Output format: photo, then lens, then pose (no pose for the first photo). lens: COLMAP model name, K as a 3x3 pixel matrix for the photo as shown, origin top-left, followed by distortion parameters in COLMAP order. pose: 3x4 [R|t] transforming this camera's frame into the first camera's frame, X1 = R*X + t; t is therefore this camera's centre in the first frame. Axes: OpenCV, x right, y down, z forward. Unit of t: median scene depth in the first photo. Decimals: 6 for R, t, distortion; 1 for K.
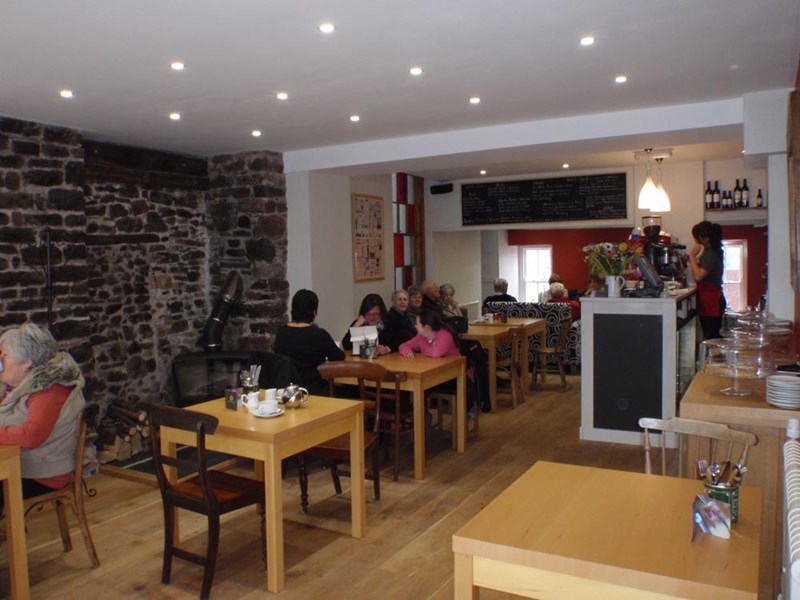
lens RADIAL K [[686.2, 0, 400.0], [0, 686.2, 300.0], [0, 0, 1]] dist [-0.084451, 0.039736]
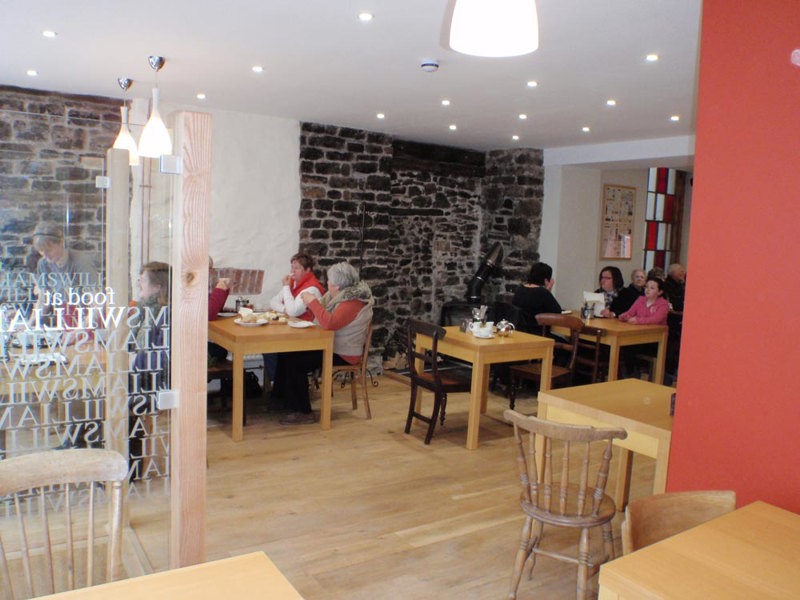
lens RADIAL K [[686.2, 0, 400.0], [0, 686.2, 300.0], [0, 0, 1]] dist [-0.084451, 0.039736]
pose [[0.899976, 0.105601, -0.422956, 0.166994], [-0.090830, 0.994347, 0.054992, 0.013500], [0.426372, -0.011075, 0.904480, -0.269710]]
